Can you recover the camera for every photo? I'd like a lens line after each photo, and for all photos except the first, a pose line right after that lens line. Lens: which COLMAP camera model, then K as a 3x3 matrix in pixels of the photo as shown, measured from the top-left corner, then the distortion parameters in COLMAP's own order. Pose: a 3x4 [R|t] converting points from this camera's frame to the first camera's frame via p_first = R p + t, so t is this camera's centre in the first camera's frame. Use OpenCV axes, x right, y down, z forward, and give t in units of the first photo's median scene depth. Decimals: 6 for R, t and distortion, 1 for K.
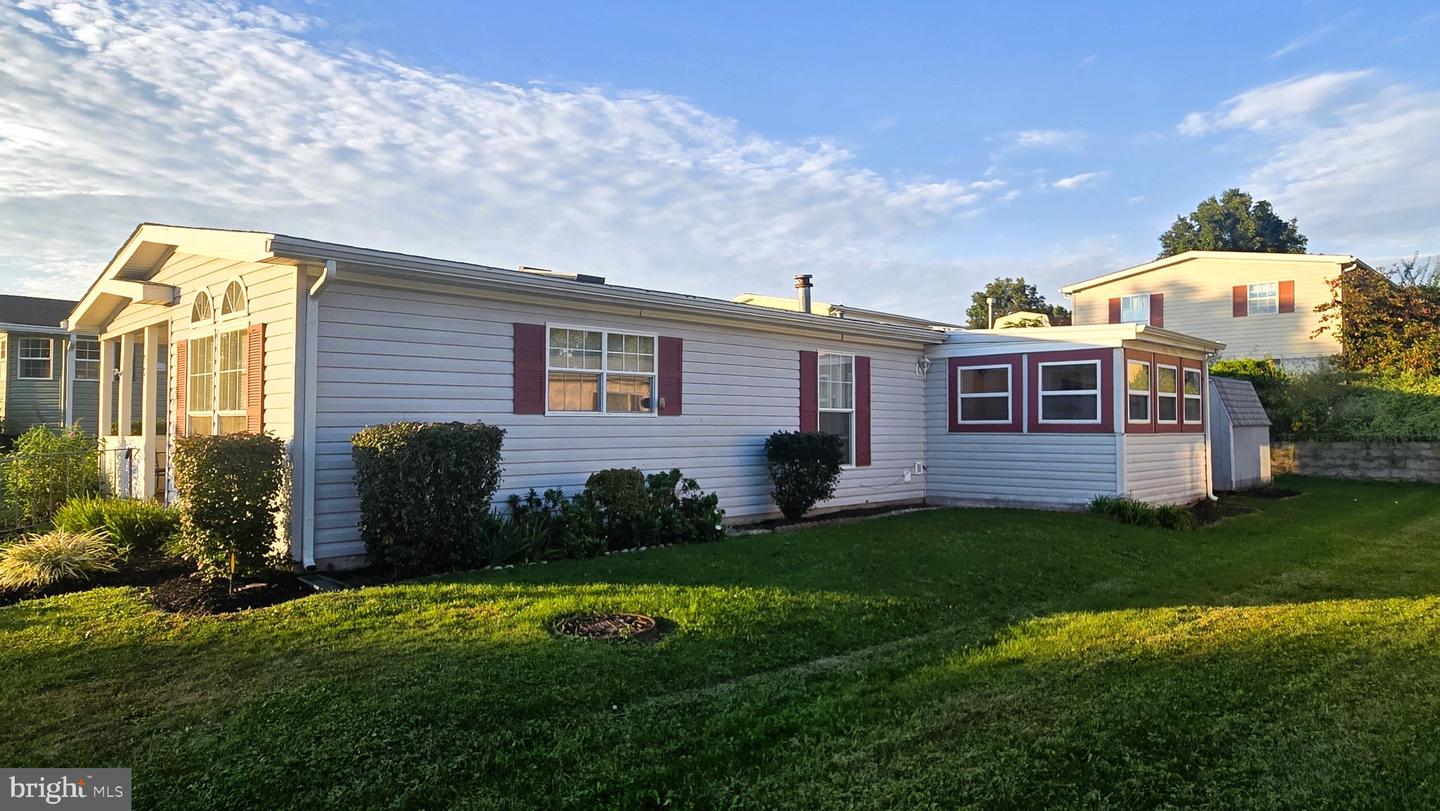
lens RADIAL K [[892.3, 0, 720.0], [0, 892.3, 405.5], [0, 0, 1]] dist [0.005684, 0.001796]
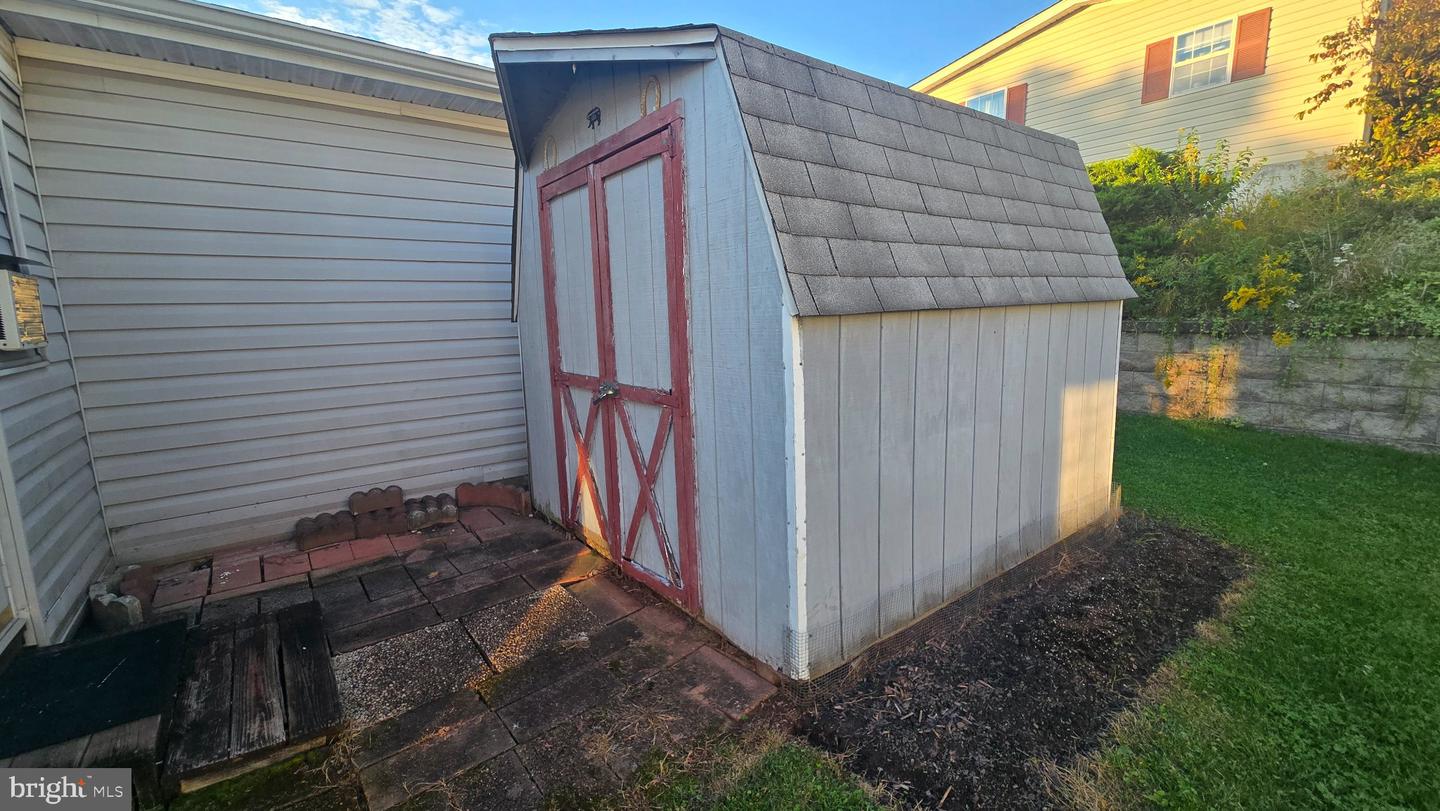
lens RADIAL K [[591.9, 0, 720.0], [0, 591.9, 405.5], [0, 0, 1]] dist [-0.000802, -0.000075]
pose [[0.989958, -0.000706, -0.141359, 0.460907], [0.027239, 0.982199, 0.185856, 0.015249], [0.138712, -0.187840, 0.972355, 0.715886]]
